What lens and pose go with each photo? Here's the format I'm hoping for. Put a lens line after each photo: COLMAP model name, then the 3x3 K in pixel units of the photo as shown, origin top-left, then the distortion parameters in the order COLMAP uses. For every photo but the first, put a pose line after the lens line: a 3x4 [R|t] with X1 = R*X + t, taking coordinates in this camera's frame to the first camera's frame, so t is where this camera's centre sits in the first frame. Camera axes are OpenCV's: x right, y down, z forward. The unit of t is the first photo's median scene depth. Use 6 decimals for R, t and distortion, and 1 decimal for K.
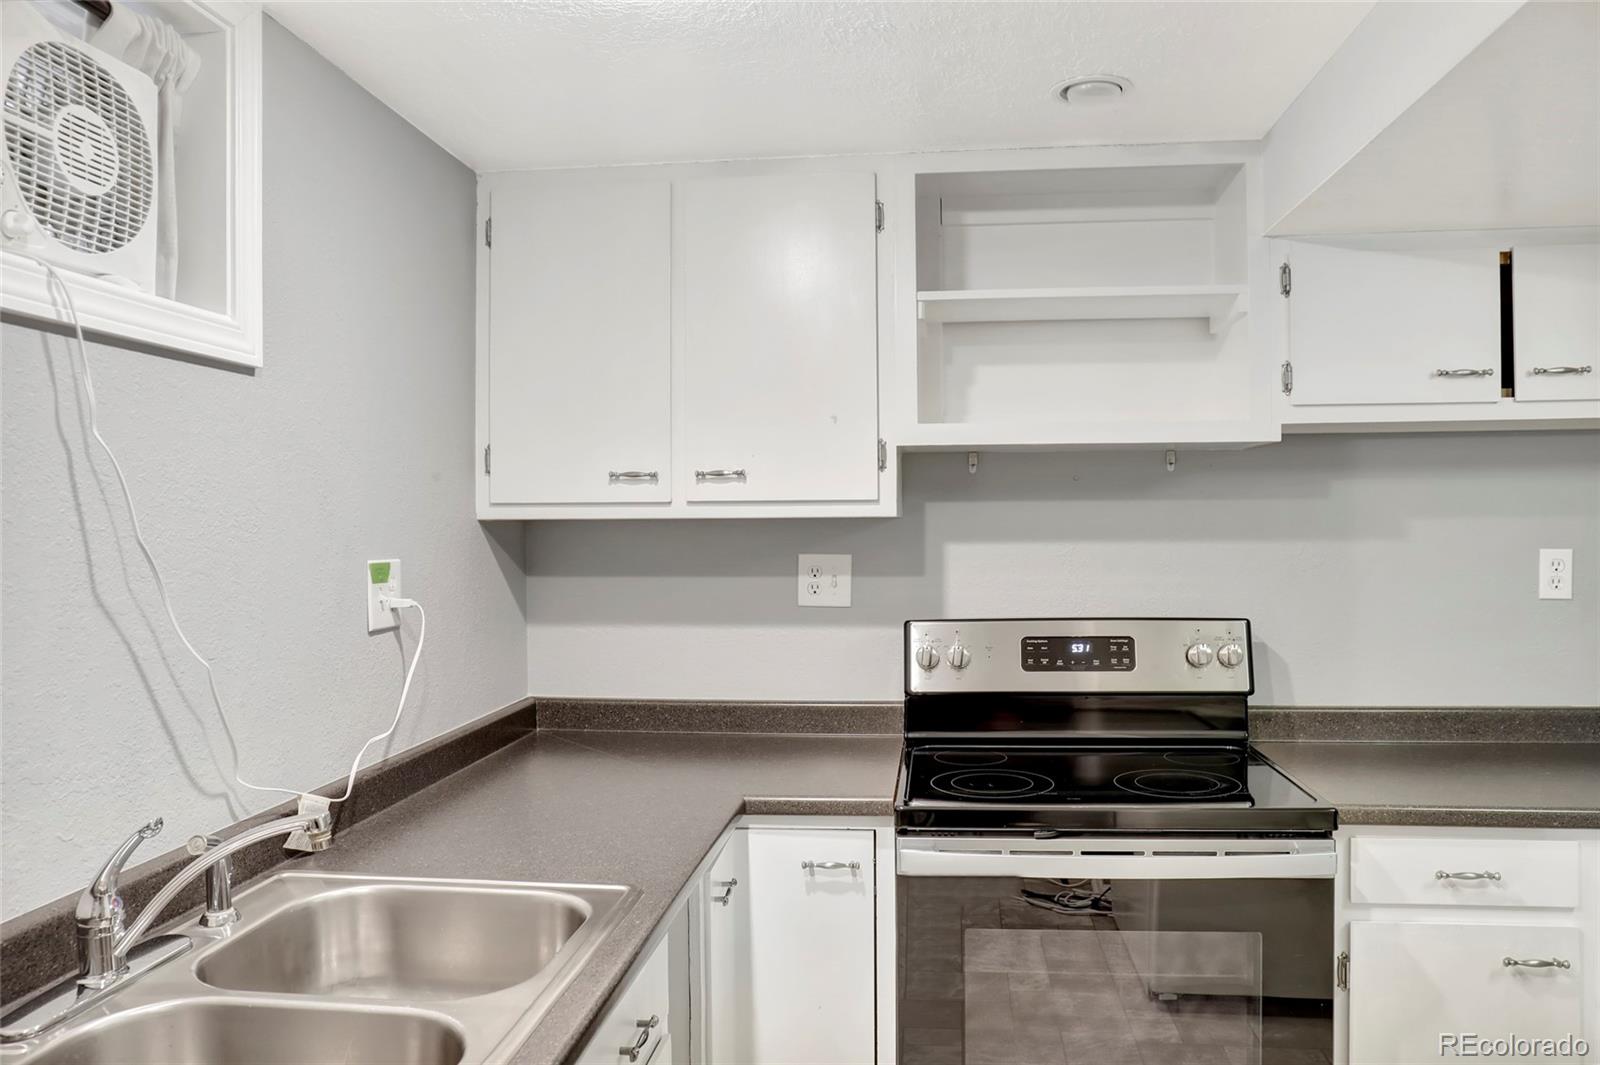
lens RADIAL K [[1161.0, 0, 803.5], [0, 1161.0, 528.1], [0, 0, 1]] dist [-0.043429, 0.017317]
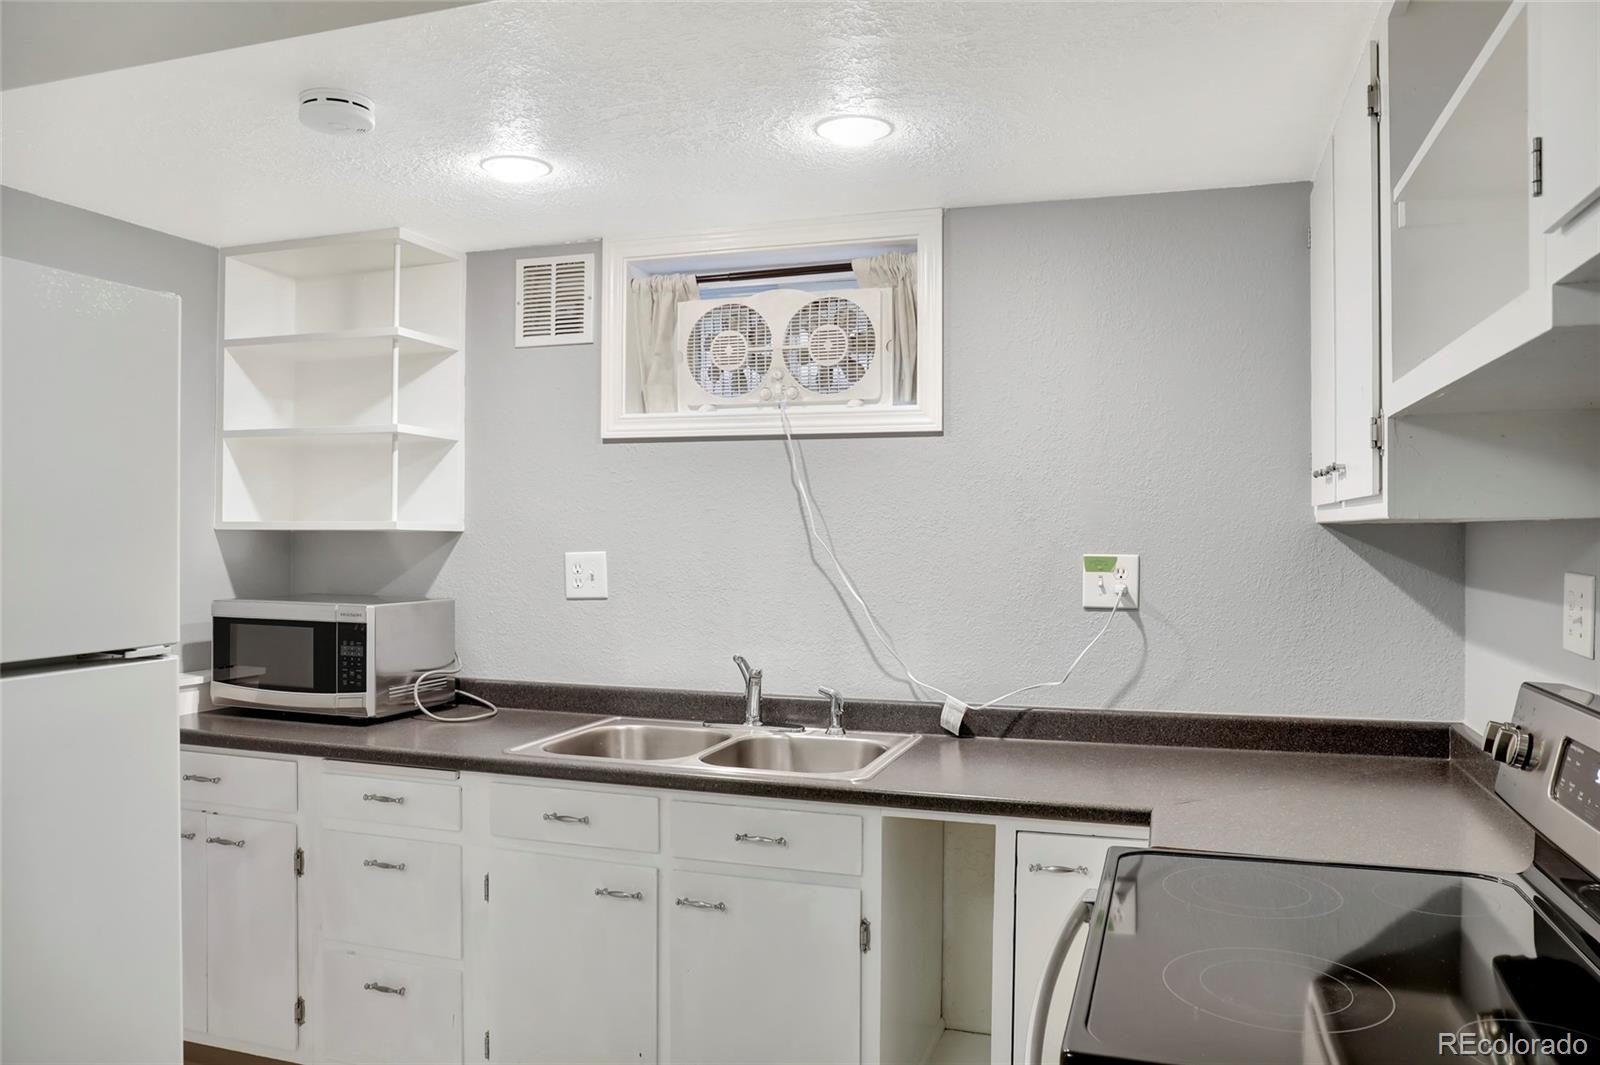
lens RADIAL K [[1161.0, 0, 800.5], [0, 1161.0, 533.3], [0, 0, 1]] dist [-0.043429, 0.017317]
pose [[-0.197505, 0.006379, -0.980281, 1.330295], [-0.006052, 0.999952, 0.007726, -0.005172], [0.980283, 0.007459, -0.197457, 1.263095]]
